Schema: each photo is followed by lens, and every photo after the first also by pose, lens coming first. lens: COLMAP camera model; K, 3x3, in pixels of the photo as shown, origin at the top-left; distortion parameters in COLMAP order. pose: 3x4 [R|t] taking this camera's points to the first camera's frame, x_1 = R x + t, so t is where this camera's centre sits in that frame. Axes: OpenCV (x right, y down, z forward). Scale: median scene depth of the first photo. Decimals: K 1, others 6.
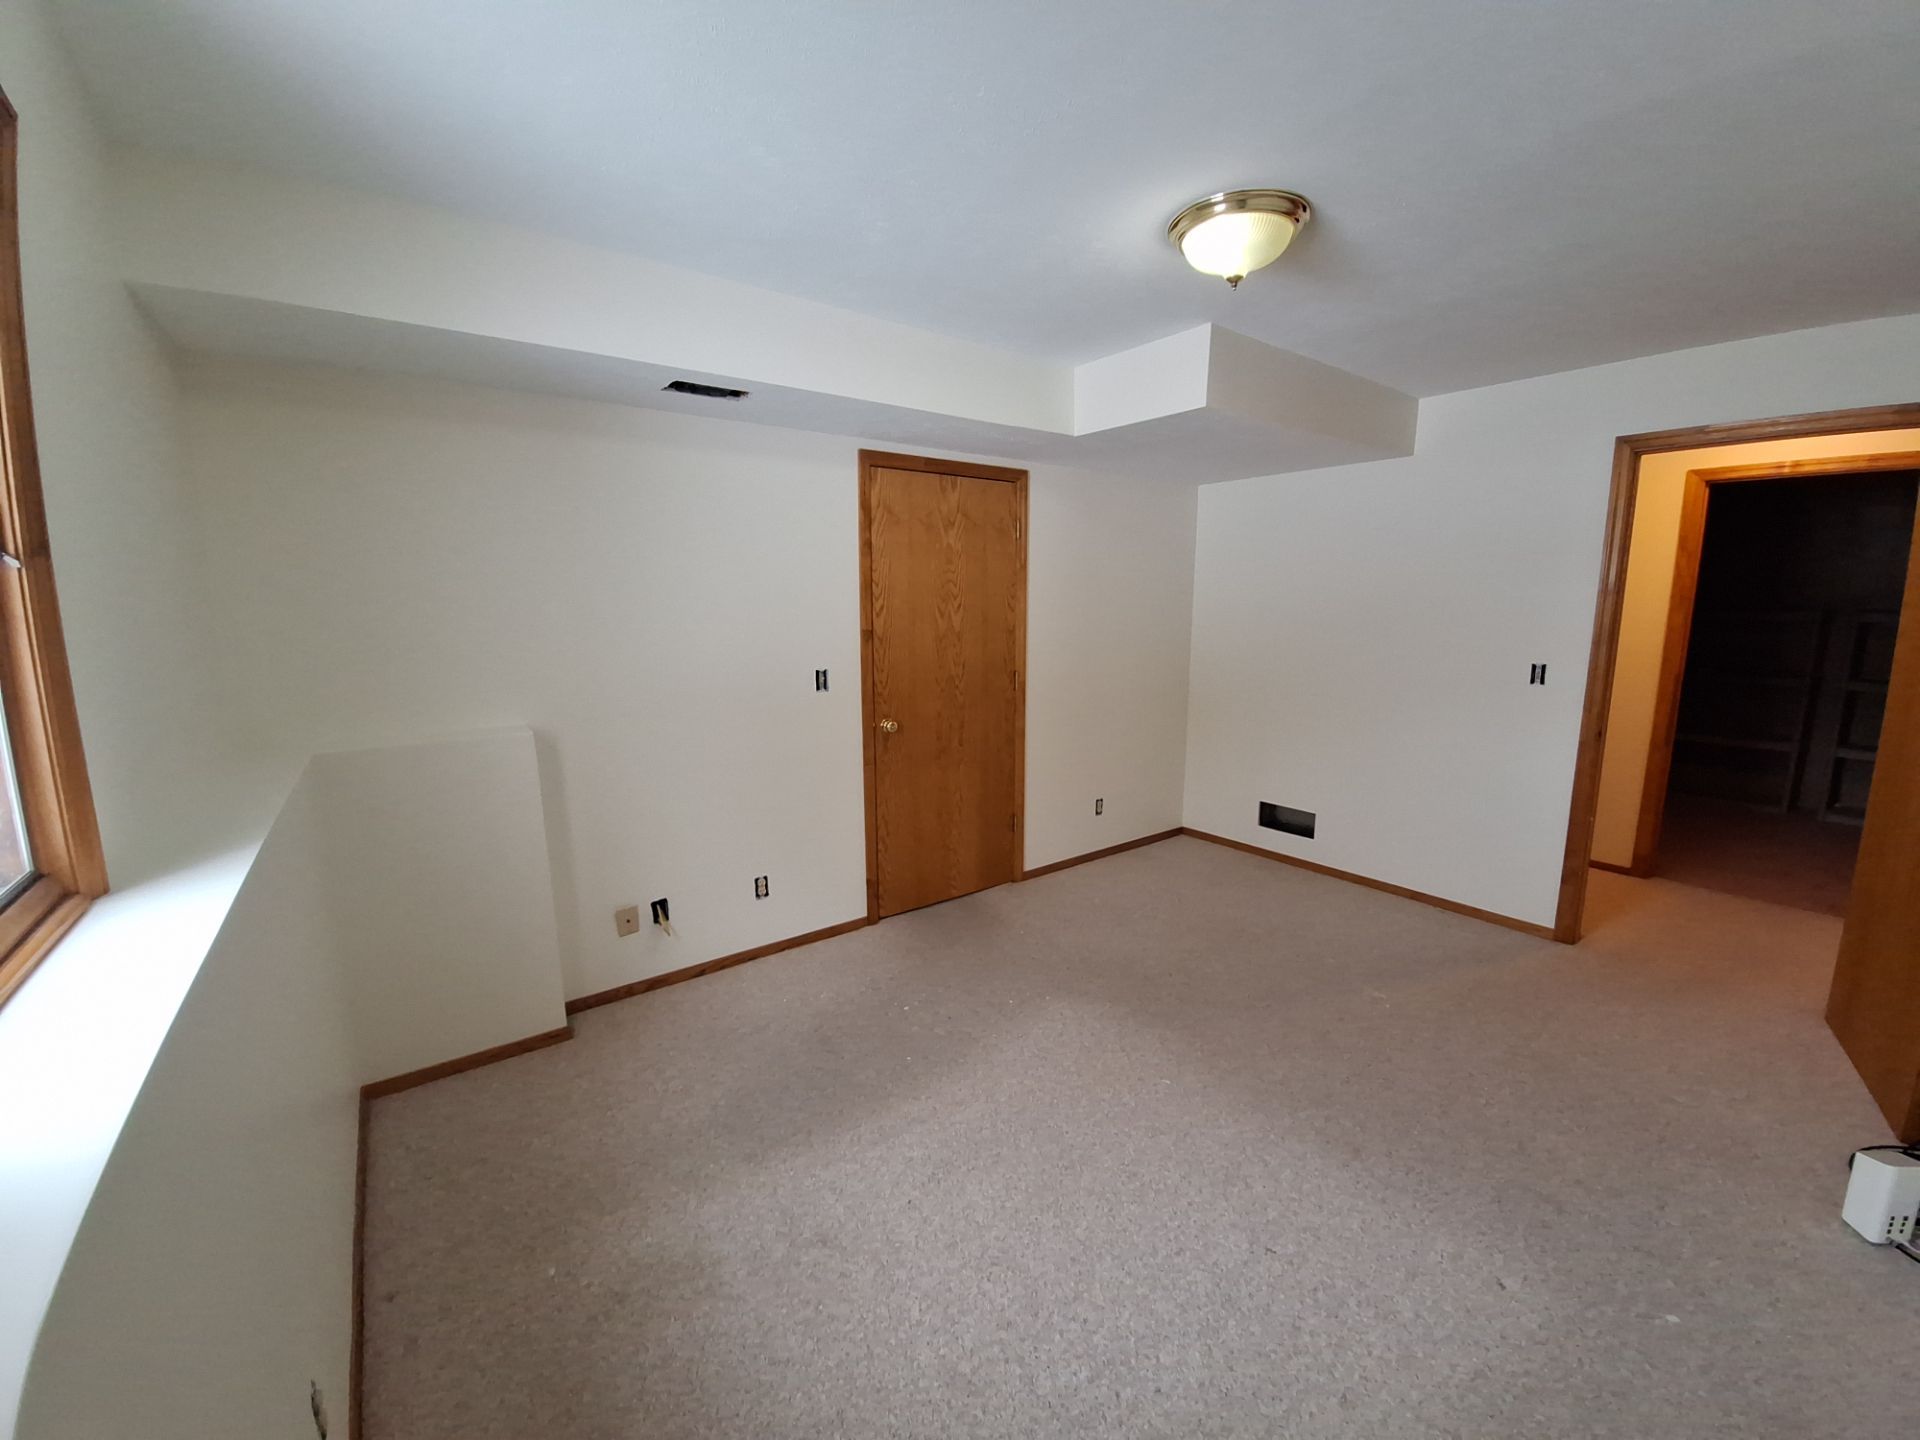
lens RADIAL K [[756.2, 0, 958.3], [0, 756.2, 724.7], [0, 0, 1]] dist [-0.013791, -0.000713]
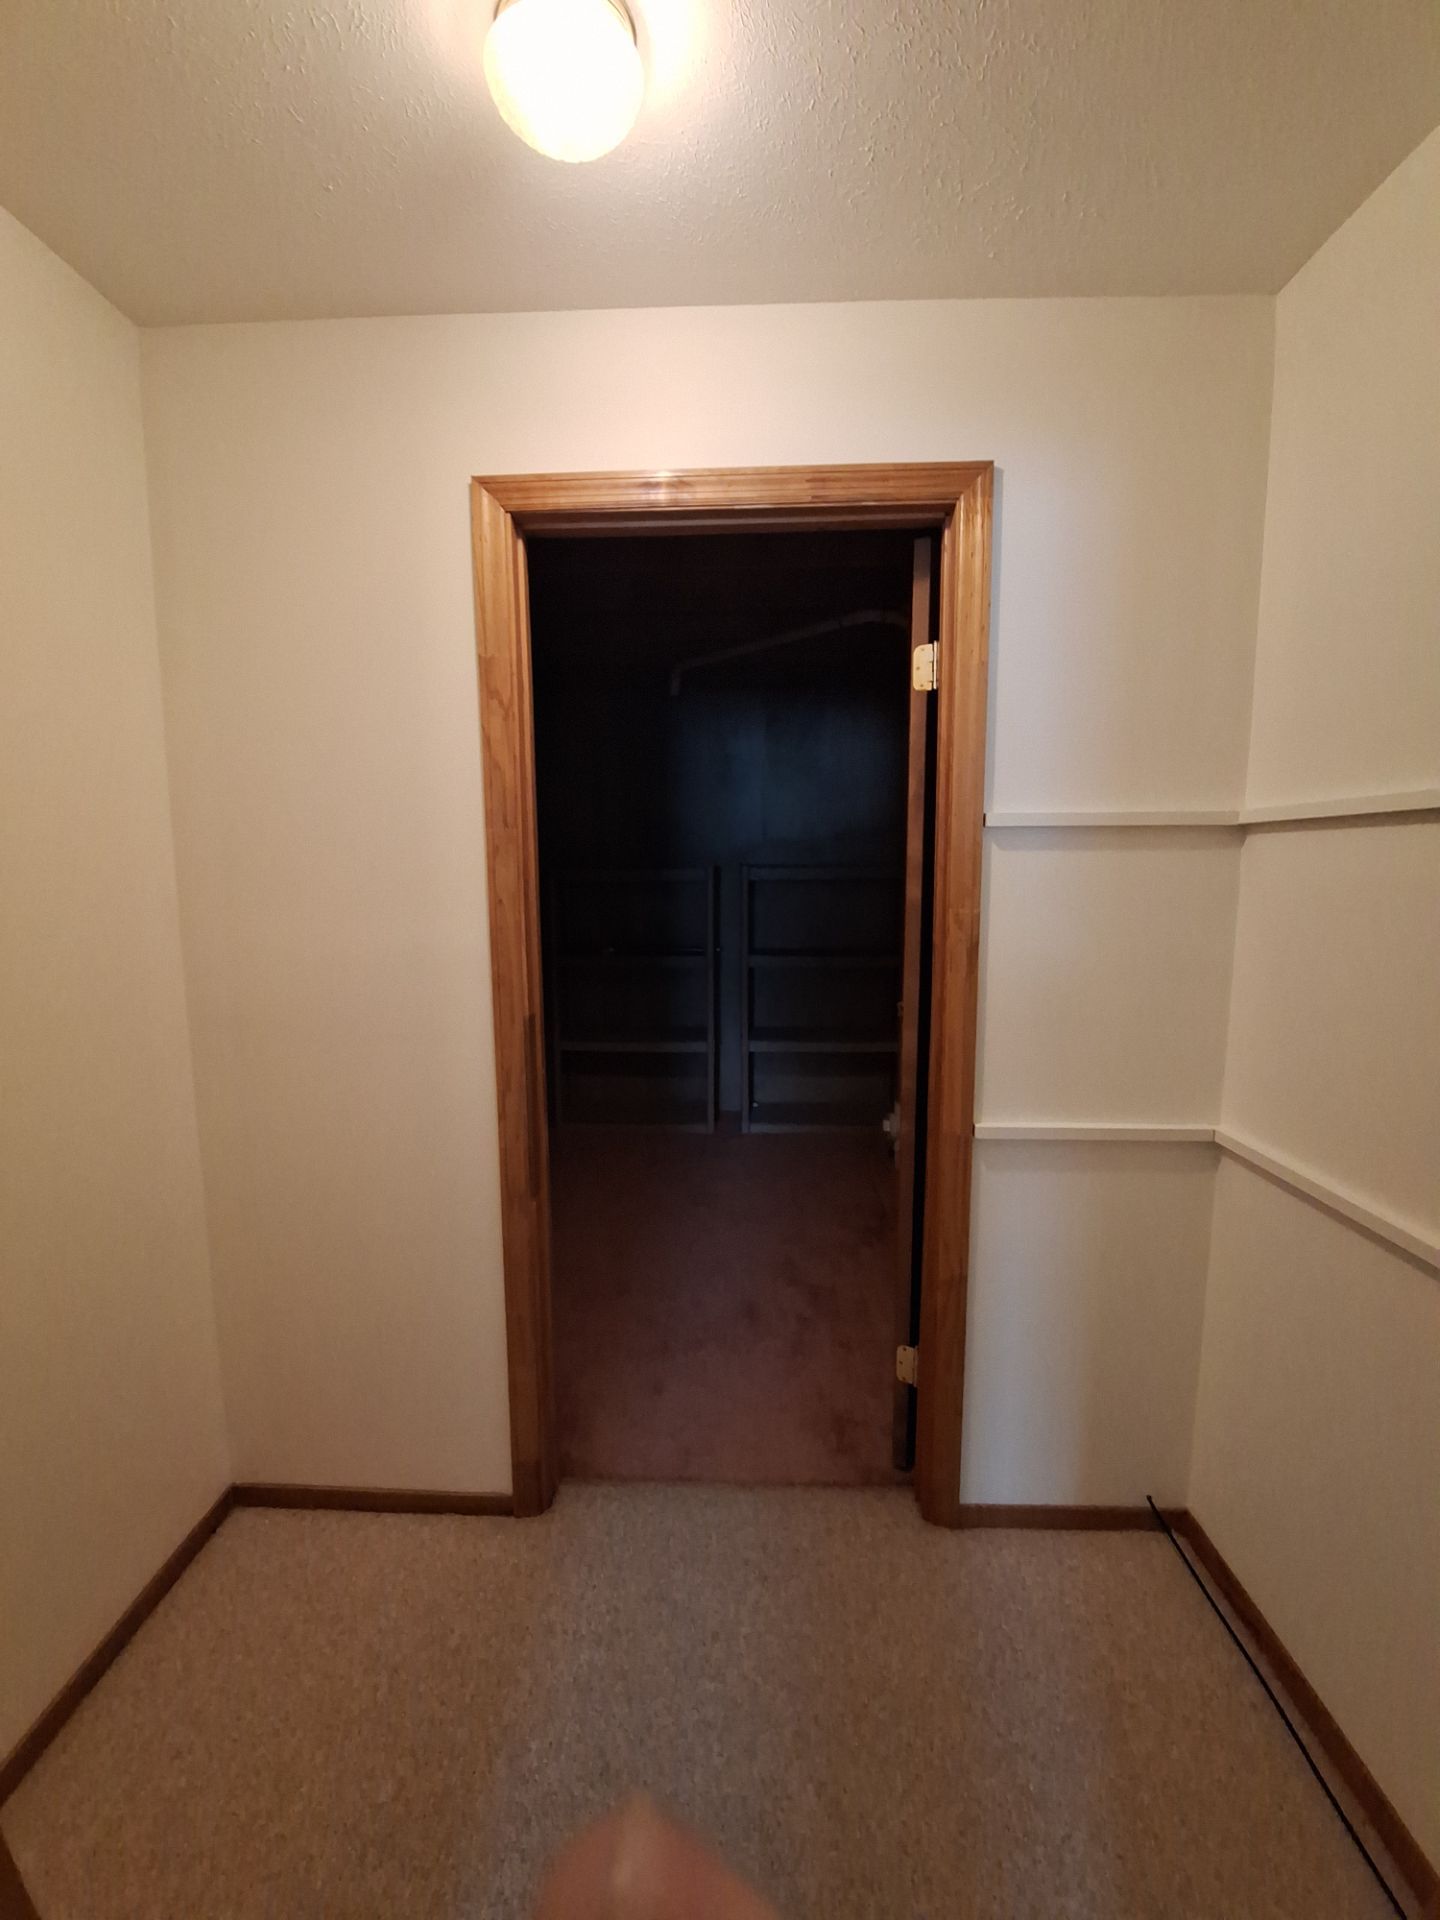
lens RADIAL K [[756.2, 0, 720.0], [0, 756.2, 960.0], [0, 0, 1]] dist [-0.013791, -0.000713]
pose [[0.615406, -0.103541, 0.781380, 0.669202], [0.128751, 0.991225, 0.029945, -0.089514], [-0.777623, 0.082175, 0.623337, 0.625400]]
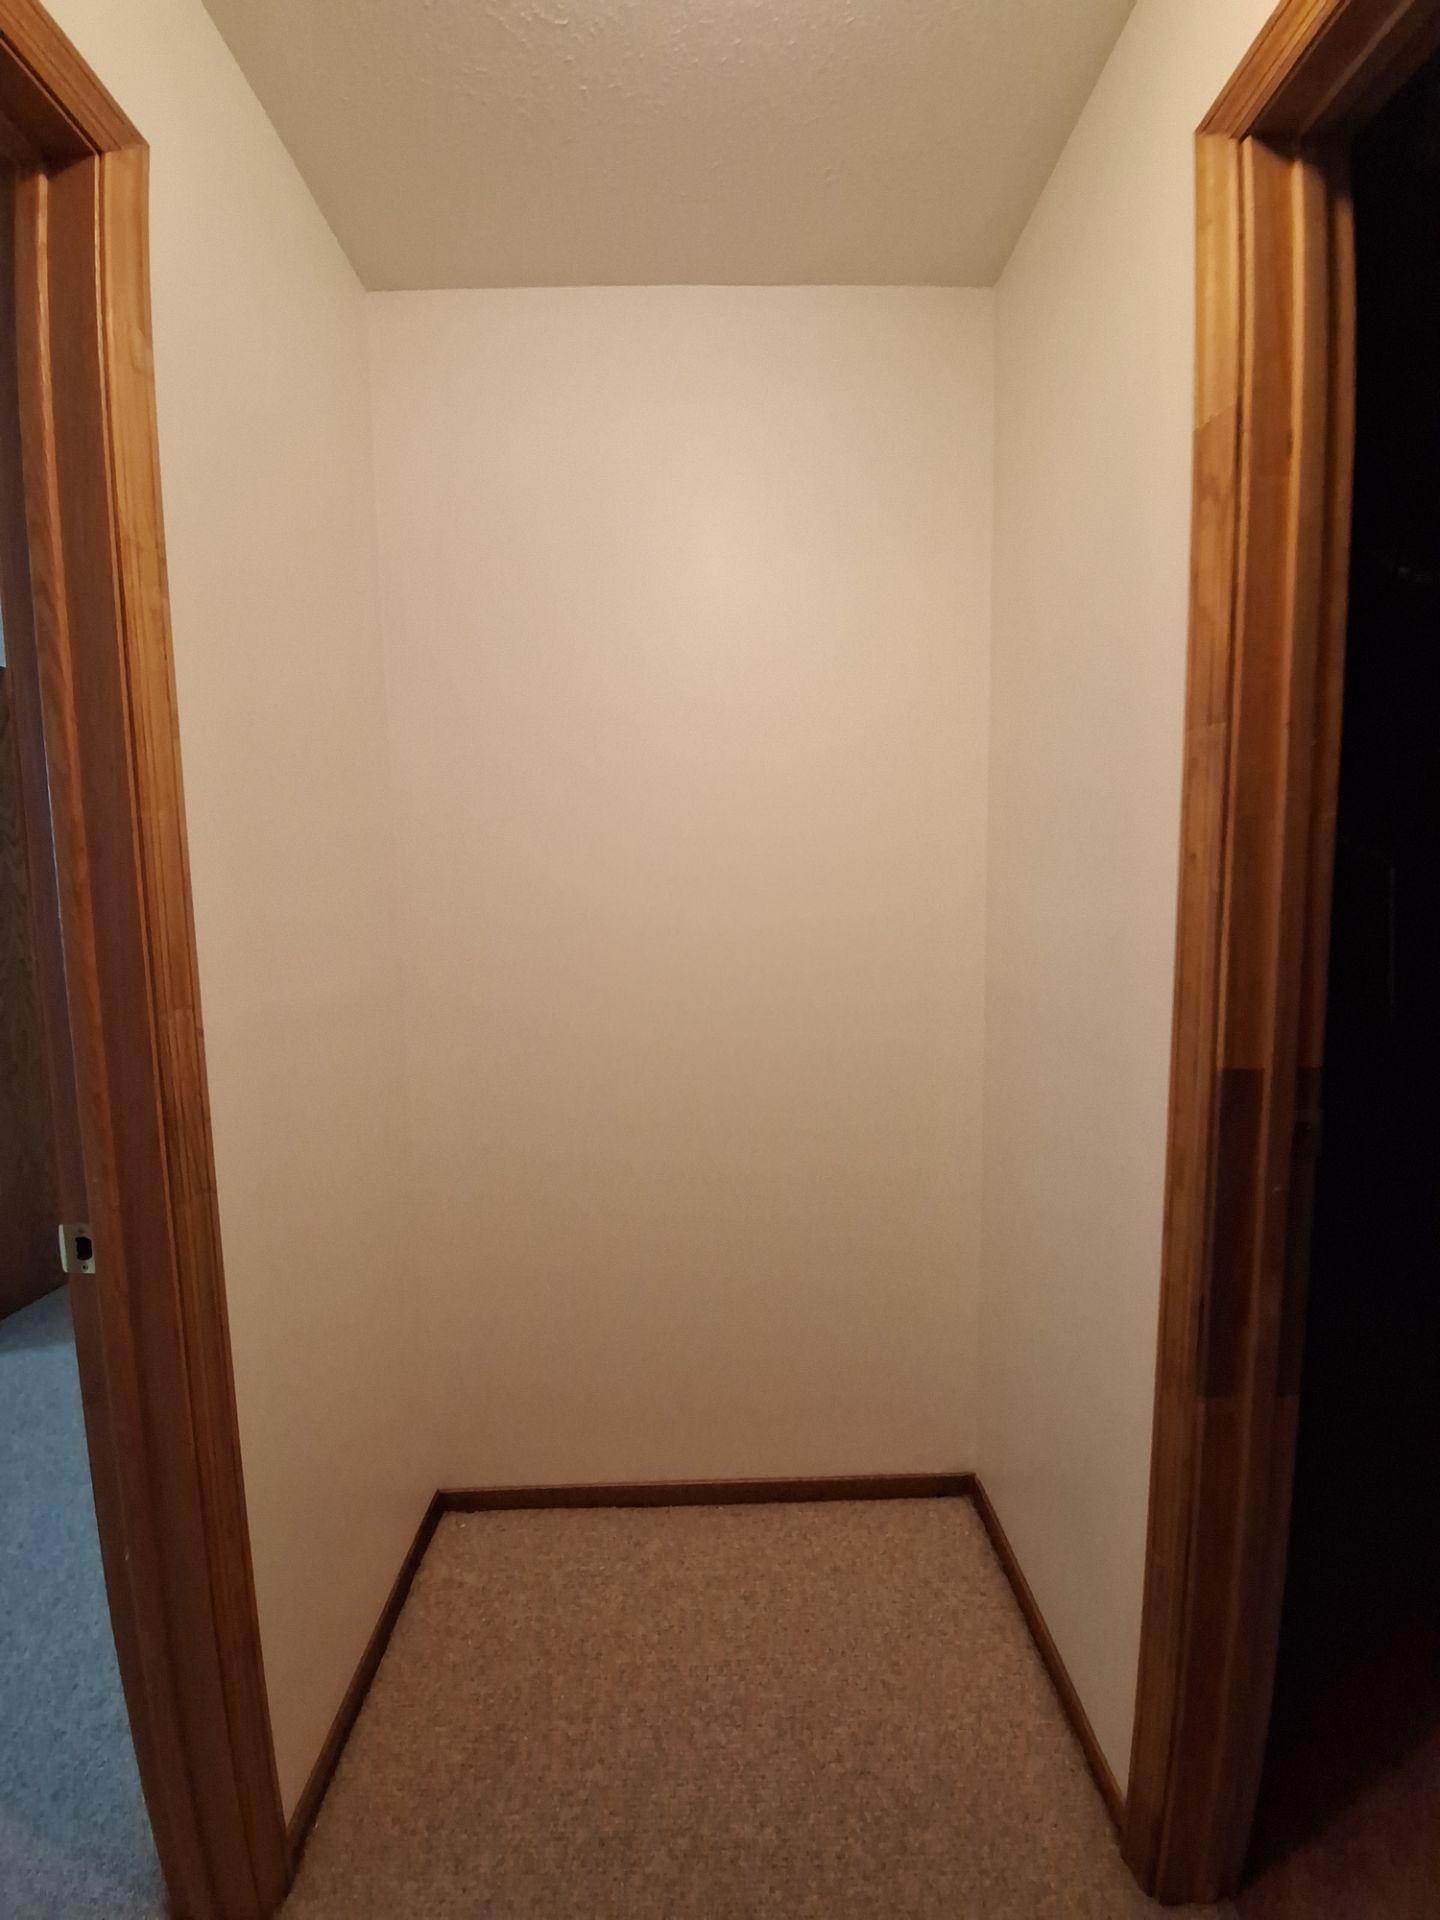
lens RADIAL K [[765.2, 0, 720.0], [0, 765.2, 960.0], [0, 0, 1]] dist [-0.027410, -0.000554]
pose [[0.822598, 0.036357, -0.567459, 0.899709], [-0.066522, 0.997254, -0.032537, -0.077058], [0.564718, 0.064514, 0.822758, 0.689641]]
